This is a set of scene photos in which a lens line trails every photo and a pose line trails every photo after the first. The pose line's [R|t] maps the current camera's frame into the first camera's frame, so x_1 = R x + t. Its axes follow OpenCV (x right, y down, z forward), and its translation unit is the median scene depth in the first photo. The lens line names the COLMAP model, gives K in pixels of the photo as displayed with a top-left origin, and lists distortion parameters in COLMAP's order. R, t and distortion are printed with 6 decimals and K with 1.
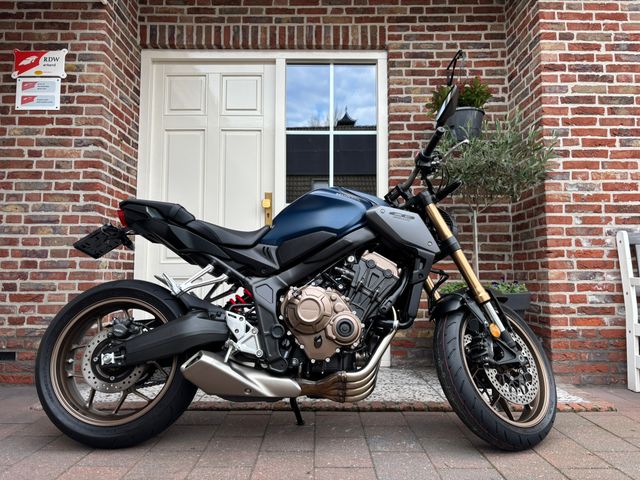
lens RADIAL K [[474.0, 0, 301.3], [0, 474.0, 229.2], [0, 0, 1]] dist [0.005487, -0.004909]
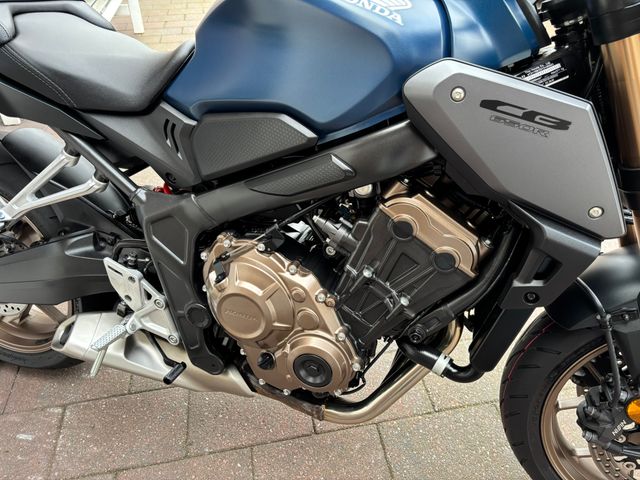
lens RADIAL K [[489.6, 0, 318.8], [0, 489.6, 228.8], [0, 0, 1]] dist [-0.002184, -0.004049]
pose [[0.968522, 0.136207, -0.208356, 0.102567], [0.045443, 0.726205, 0.685975, -0.122054], [0.244744, -0.673850, 0.697156, 0.439749]]
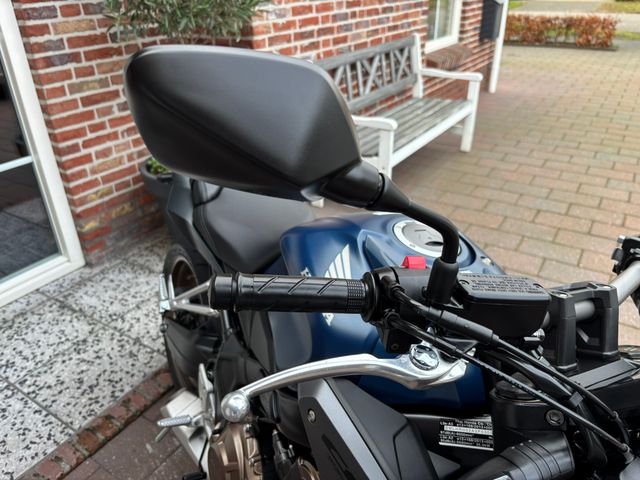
lens RADIAL K [[489.6, 0, 318.8], [0, 489.6, 228.8], [0, 0, 1]] dist [-0.002184, -0.004049]
pose [[0.532070, -0.405695, 0.743178, -0.203691], [-0.047093, 0.862196, 0.504381, -0.204421], [-0.845390, -0.303365, 0.439643, 0.413862]]
